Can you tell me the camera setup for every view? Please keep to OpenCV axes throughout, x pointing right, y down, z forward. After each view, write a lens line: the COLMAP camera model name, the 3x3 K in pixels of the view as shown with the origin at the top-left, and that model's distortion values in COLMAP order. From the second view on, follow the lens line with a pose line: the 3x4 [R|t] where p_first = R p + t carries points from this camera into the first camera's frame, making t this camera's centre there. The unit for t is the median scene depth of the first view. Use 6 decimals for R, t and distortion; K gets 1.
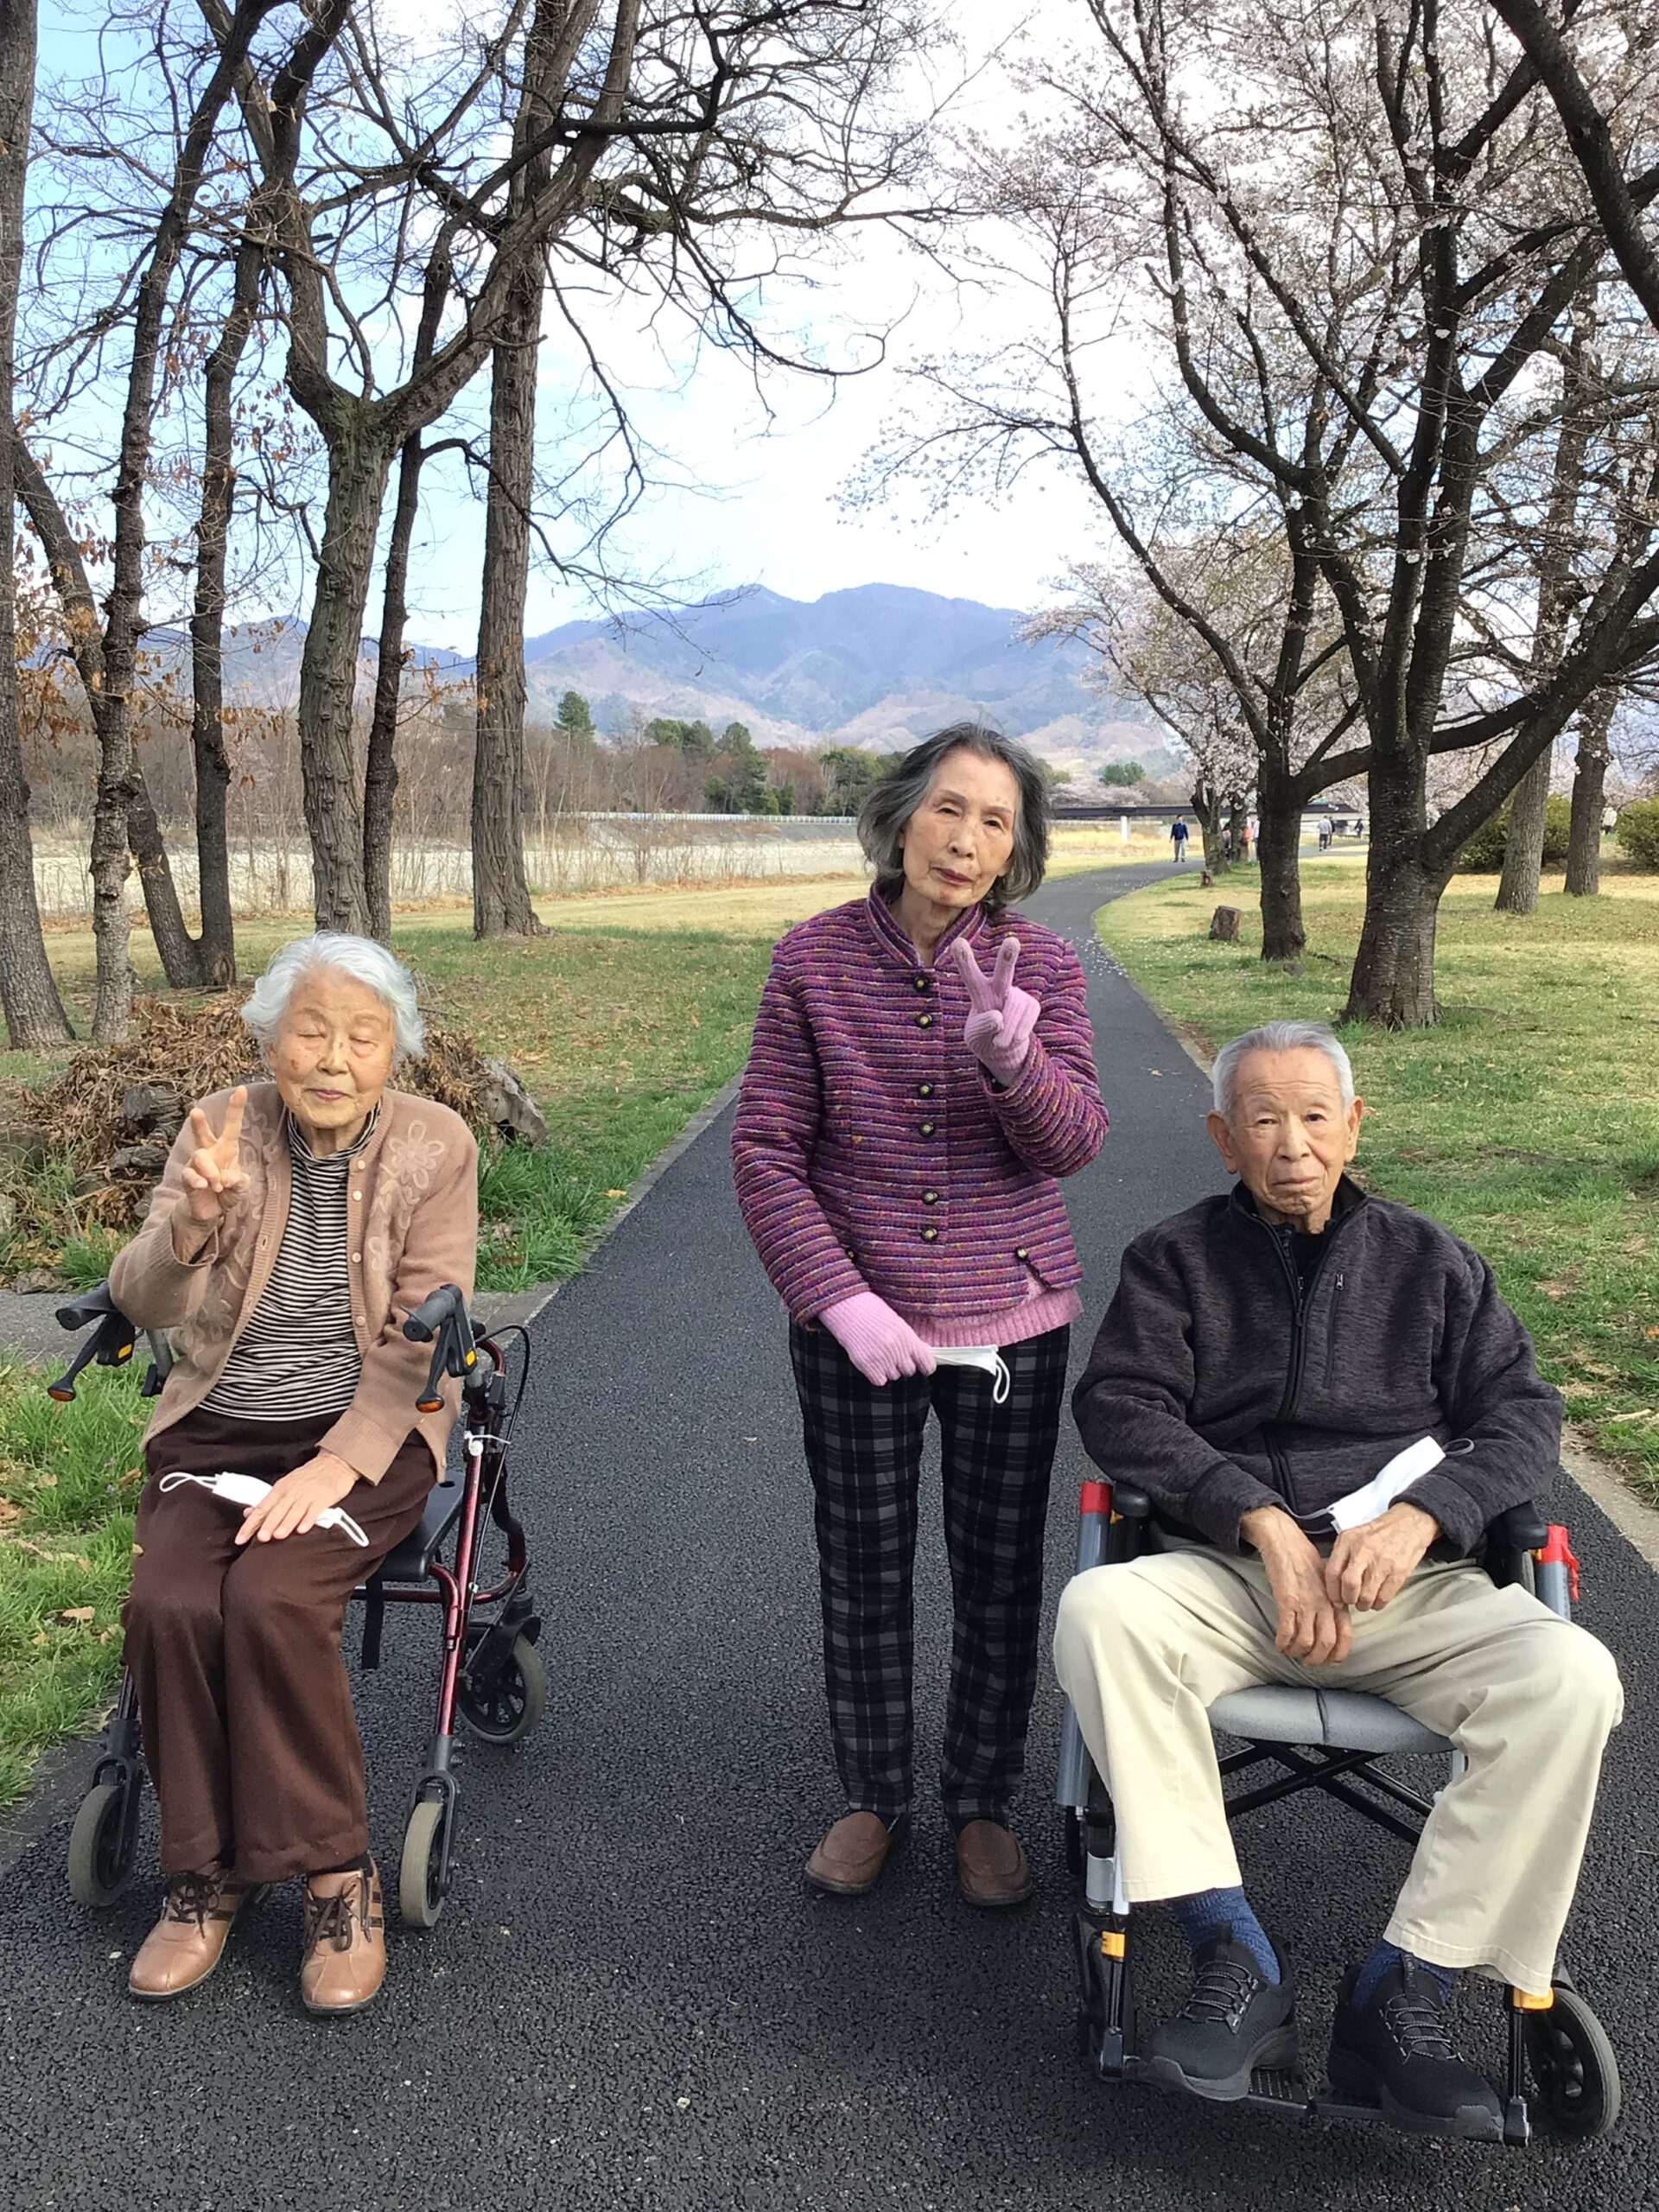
lens RADIAL K [[1798.6, 0, 829.5], [0, 1798.6, 1106.0], [0, 0, 1]] dist [0.038982, -0.088893]
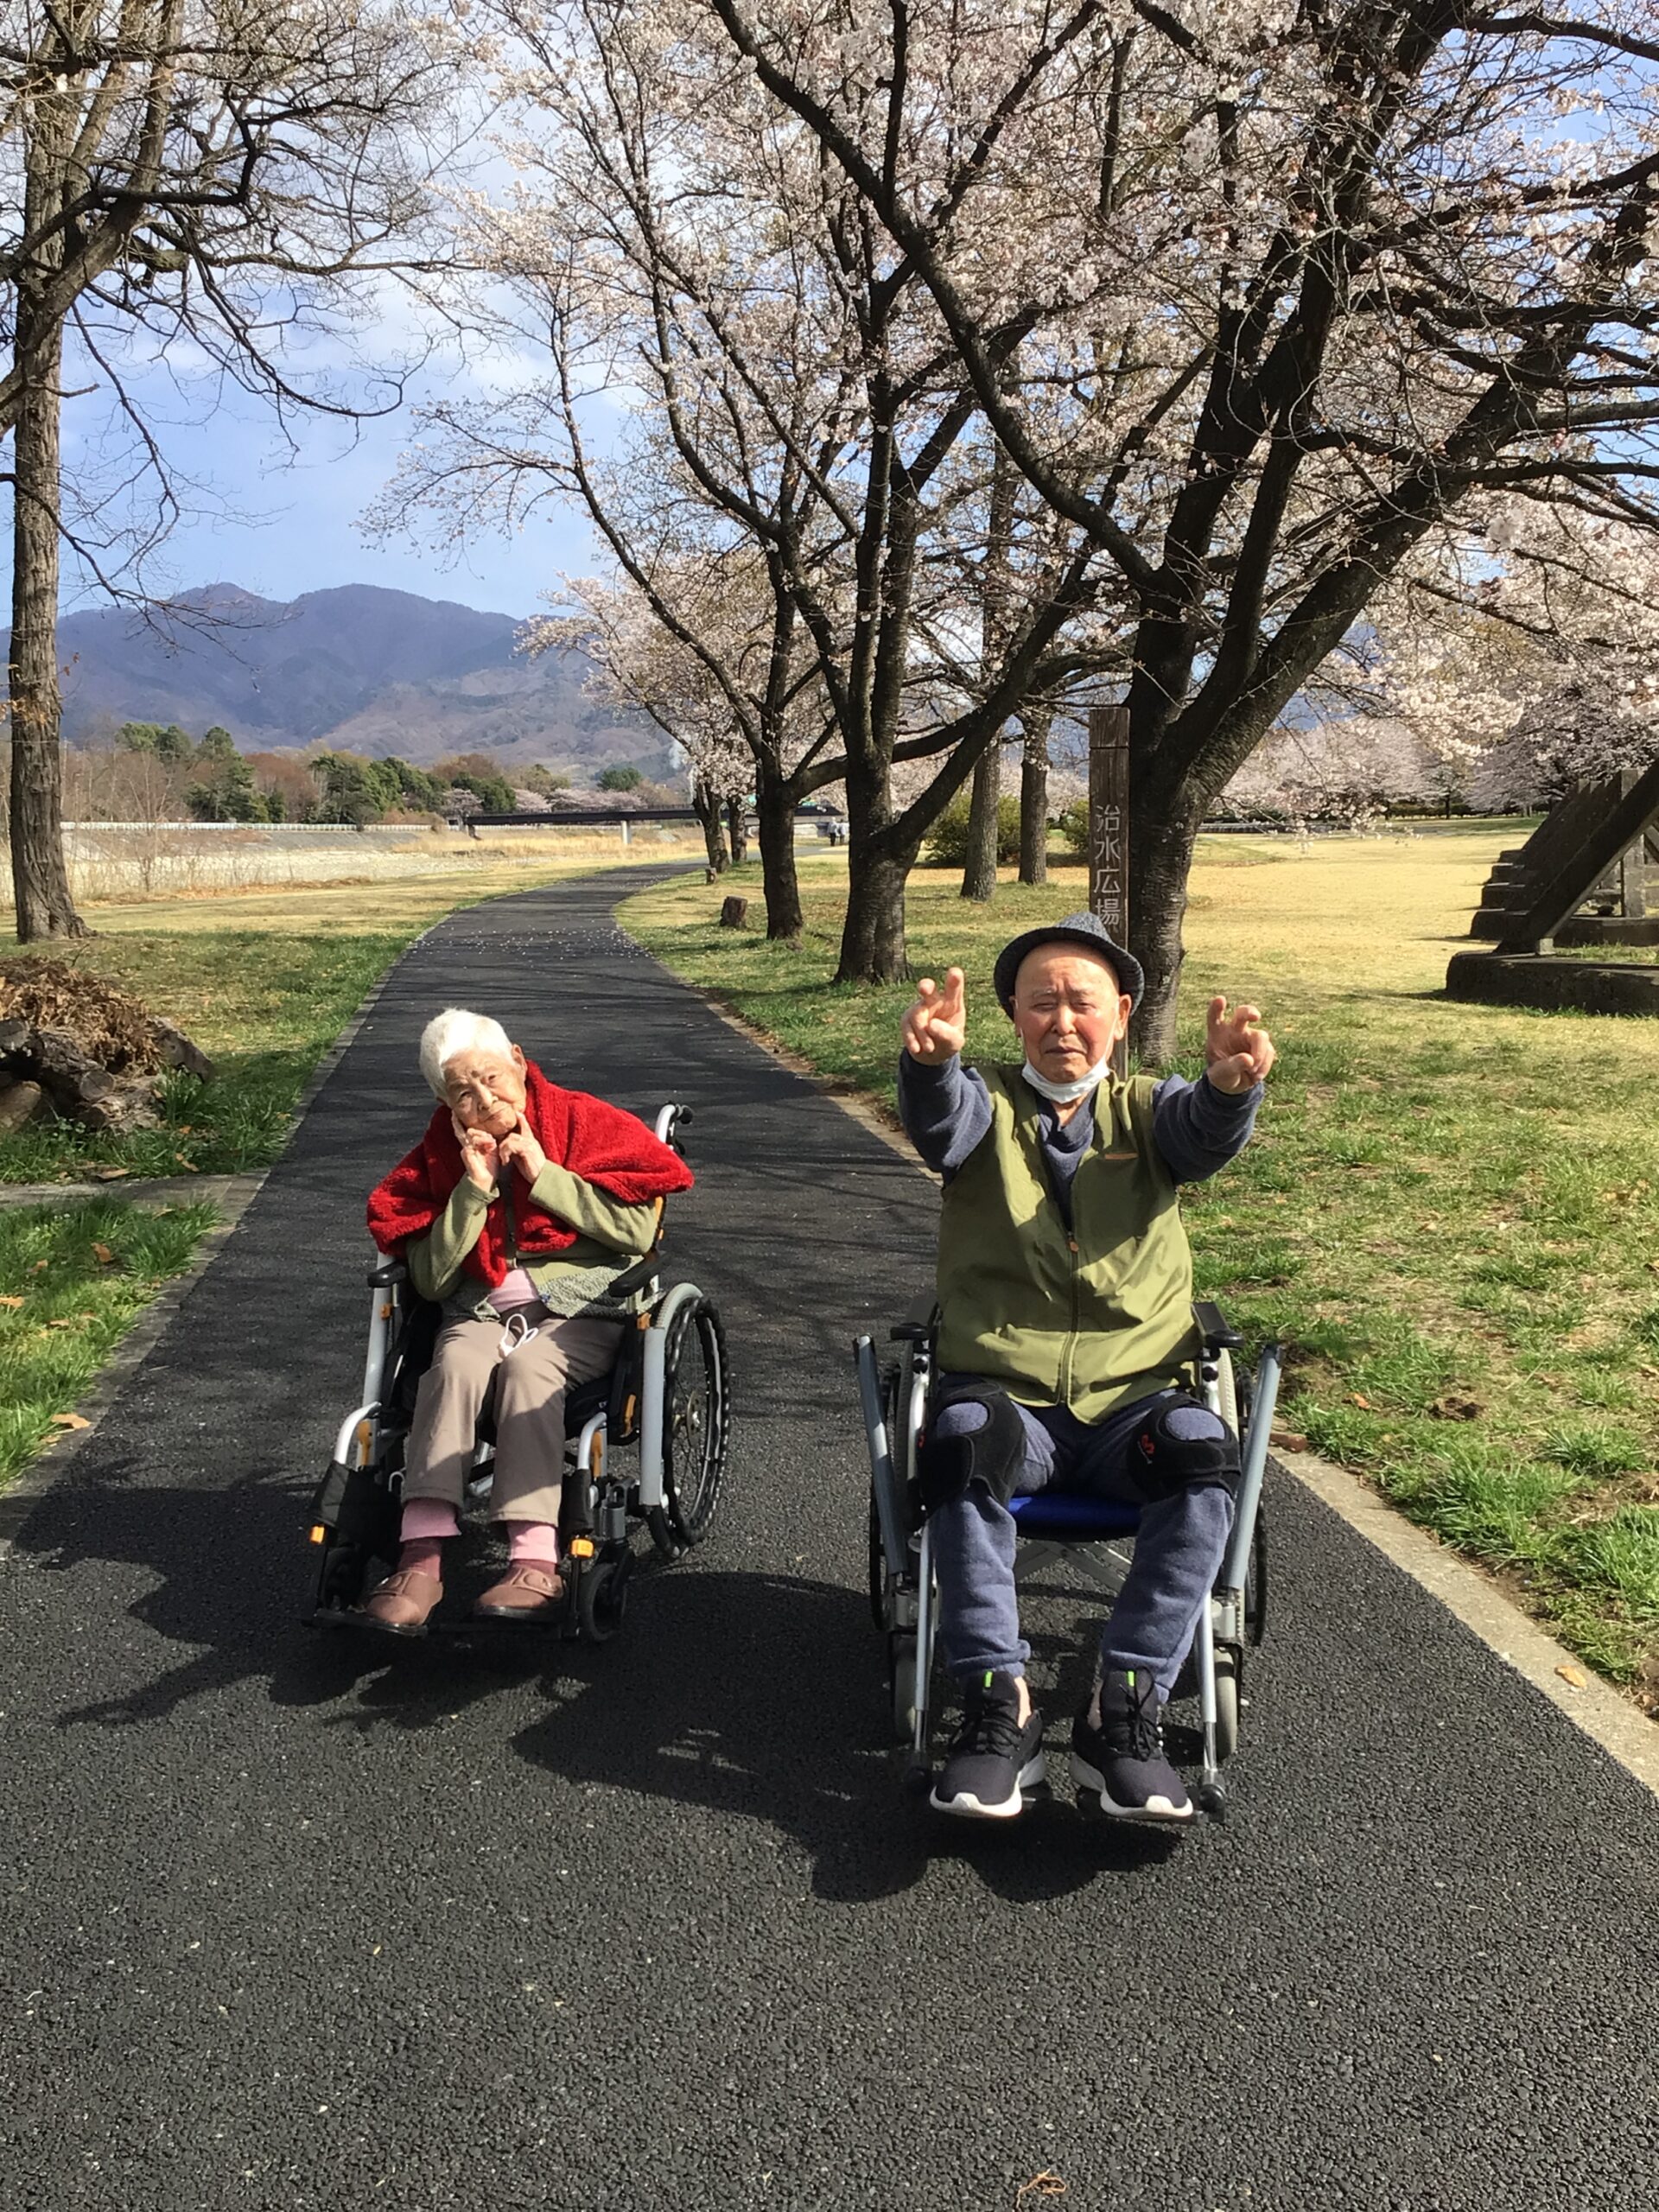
lens RADIAL K [[1843.6, 0, 829.5], [0, 1843.6, 1106.0], [0, 0, 1]] dist [0.006679, -0.211552]
pose [[0.963109, -0.049729, 0.264478, -0.033014], [0.051493, 0.998673, 0.000260, 0.022864], [-0.264140, 0.013368, 0.964392, -0.124670]]
